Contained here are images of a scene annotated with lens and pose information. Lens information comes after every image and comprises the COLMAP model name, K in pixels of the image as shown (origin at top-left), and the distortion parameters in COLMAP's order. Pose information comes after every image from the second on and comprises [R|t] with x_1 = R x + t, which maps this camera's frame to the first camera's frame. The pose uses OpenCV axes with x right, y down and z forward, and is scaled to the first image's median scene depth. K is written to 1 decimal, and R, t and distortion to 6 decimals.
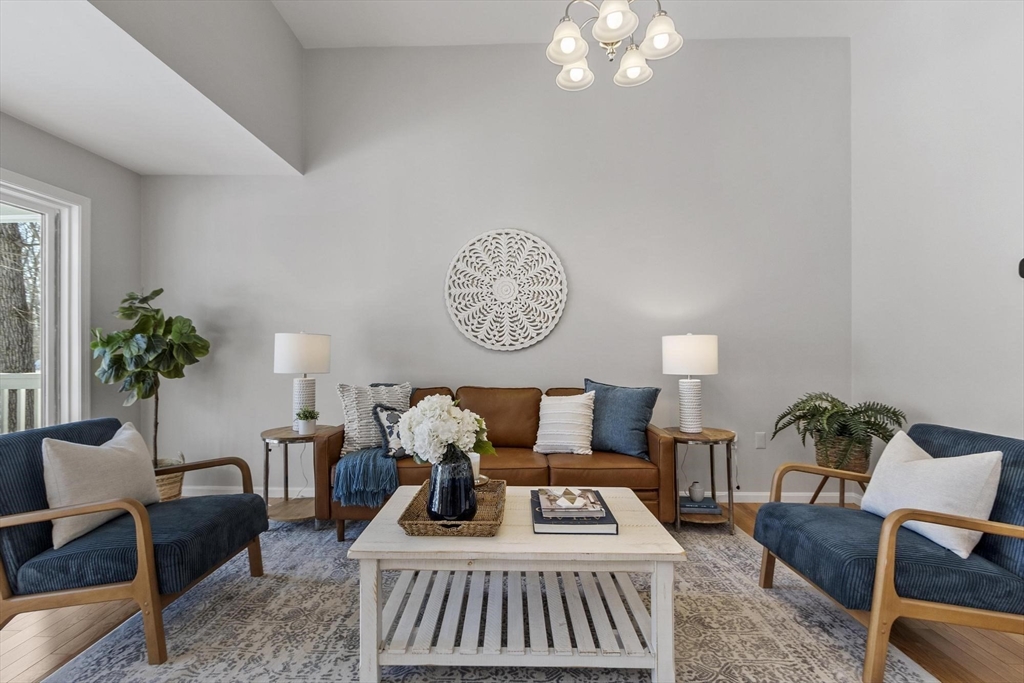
lens RADIAL K [[452.1, 0, 508.4], [0, 452.1, 343.2], [0, 0, 1]] dist [-0.000528, 0.000164]
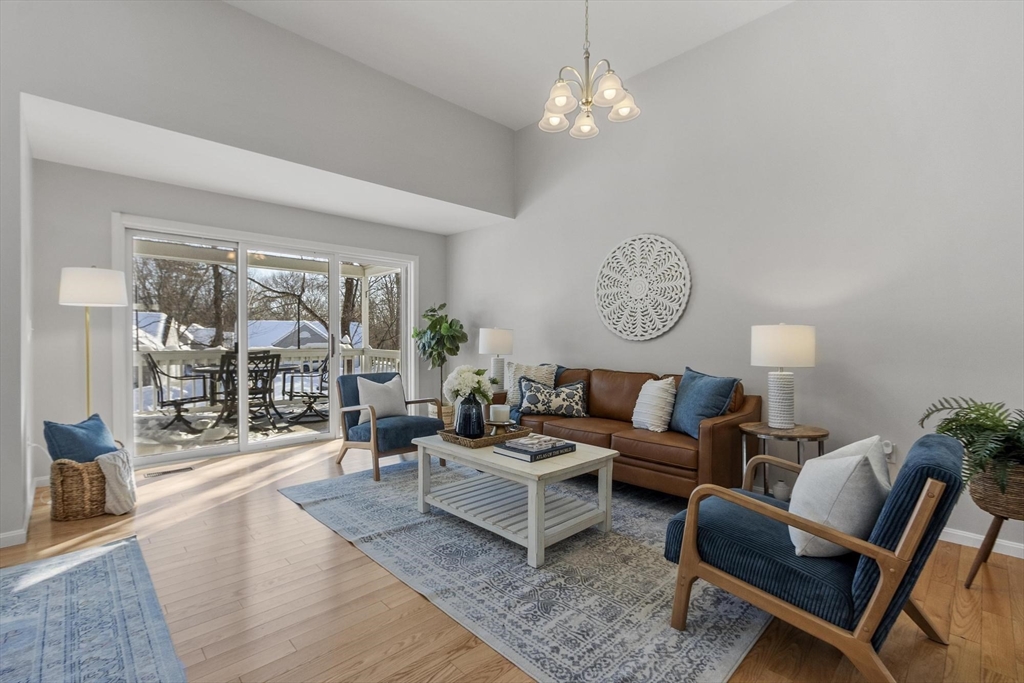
lens RADIAL K [[452.1, 0, 519.3], [0, 452.1, 339.0], [0, 0, 1]] dist [-0.000528, 0.000164]
pose [[0.725598, 0.003930, -0.688108, 0.570383], [0.003506, 0.999950, 0.009408, 0.000290], [0.688110, -0.009239, 0.725547, -0.049877]]
